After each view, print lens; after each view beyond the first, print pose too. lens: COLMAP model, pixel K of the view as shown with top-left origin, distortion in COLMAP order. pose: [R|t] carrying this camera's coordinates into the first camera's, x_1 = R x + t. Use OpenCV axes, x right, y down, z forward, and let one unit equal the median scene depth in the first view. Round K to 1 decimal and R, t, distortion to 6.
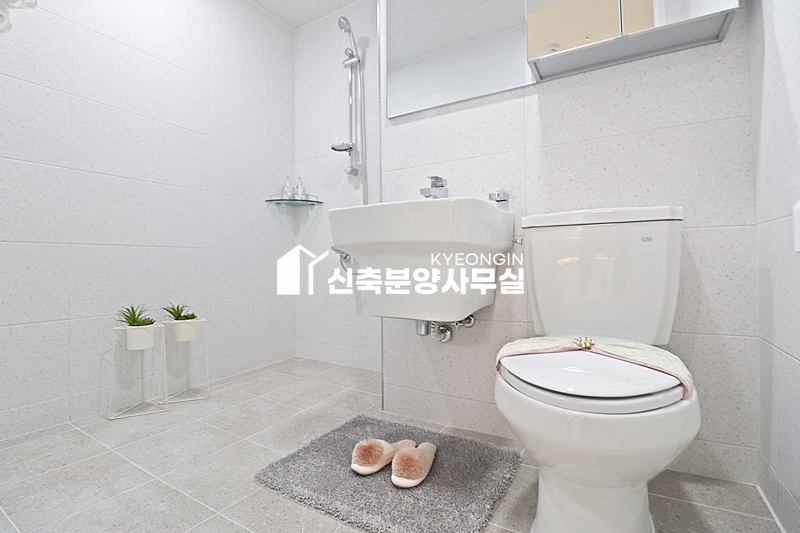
lens RADIAL K [[370.3, 0, 401.5], [0, 370.3, 257.0], [0, 0, 1]] dist [-0.003484, -0.008240]
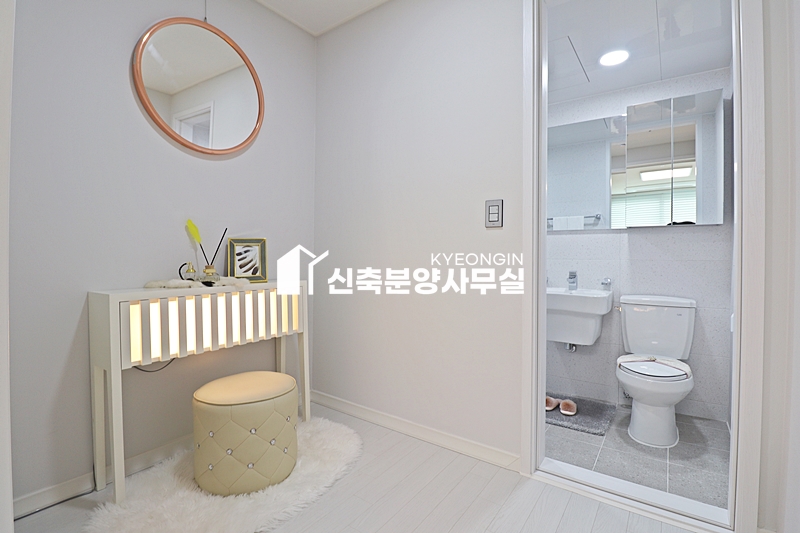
lens RADIAL K [[370.3, 0, 401.5], [0, 370.3, 257.0], [0, 0, 1]] dist [-0.003484, -0.008240]
pose [[0.995116, 0.016355, -0.097350, -0.873391], [-0.015009, 0.999782, 0.014545, -0.421495], [0.097567, -0.013013, 0.995144, -1.500609]]
